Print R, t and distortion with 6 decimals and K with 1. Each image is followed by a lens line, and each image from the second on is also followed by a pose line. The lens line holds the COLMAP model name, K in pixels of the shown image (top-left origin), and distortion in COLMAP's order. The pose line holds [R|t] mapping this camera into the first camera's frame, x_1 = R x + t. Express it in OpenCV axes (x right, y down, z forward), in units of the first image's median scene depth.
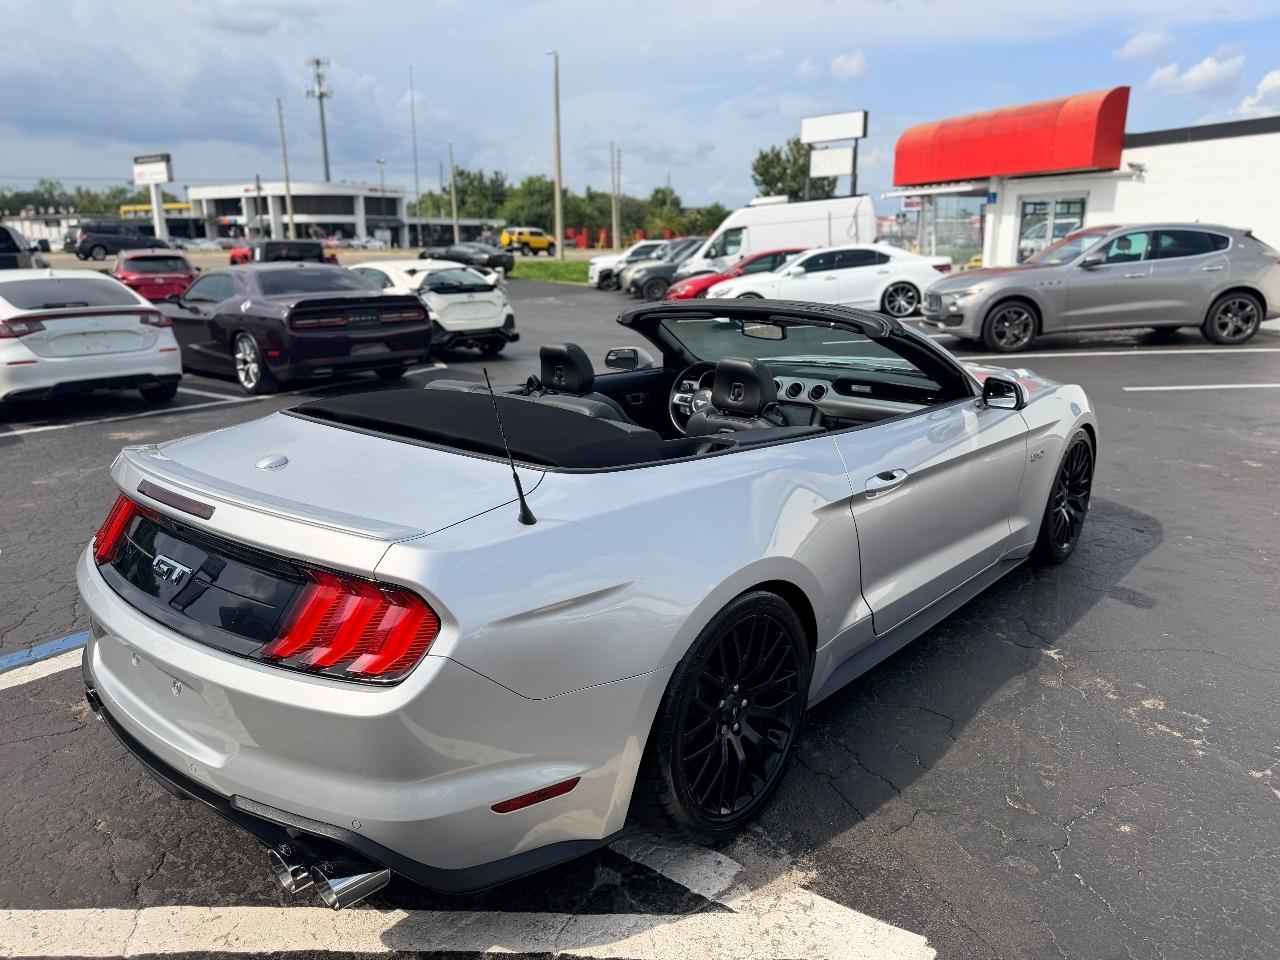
lens RADIAL K [[896.3, 0, 653.8], [0, 896.3, 484.2], [0, 0, 1]] dist [0.046484, -0.081922]
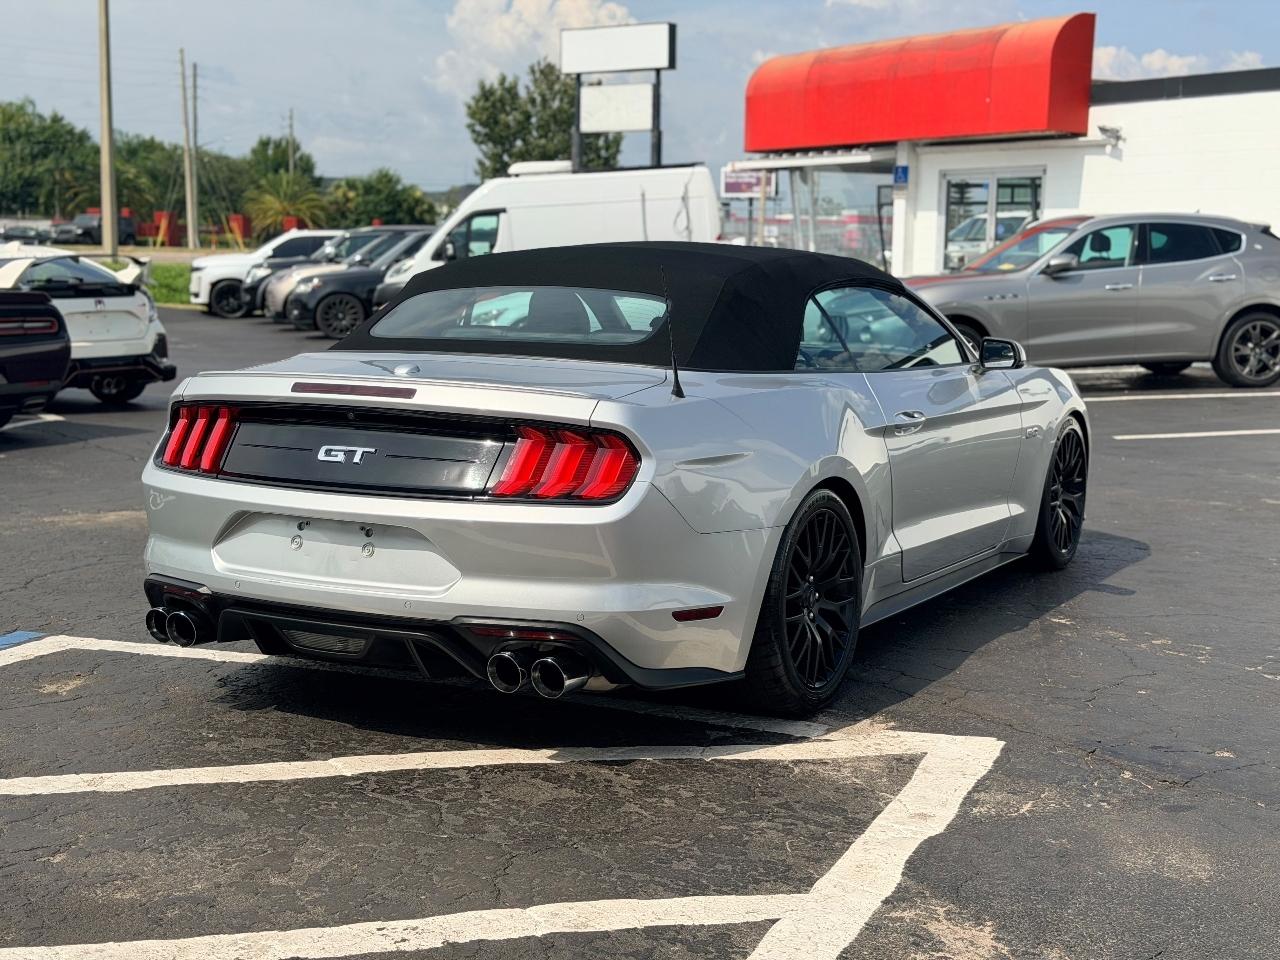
lens RADIAL K [[1724.0, 0, 640.0], [0, 1724.0, 480.0], [0, 0, 1]] dist [0.336779, -1.340639]
pose [[0.977039, -0.006335, 0.212966, -0.067671], [0.033671, 0.991588, -0.124977, 0.043287], [-0.210383, 0.129278, 0.969034, -0.125580]]
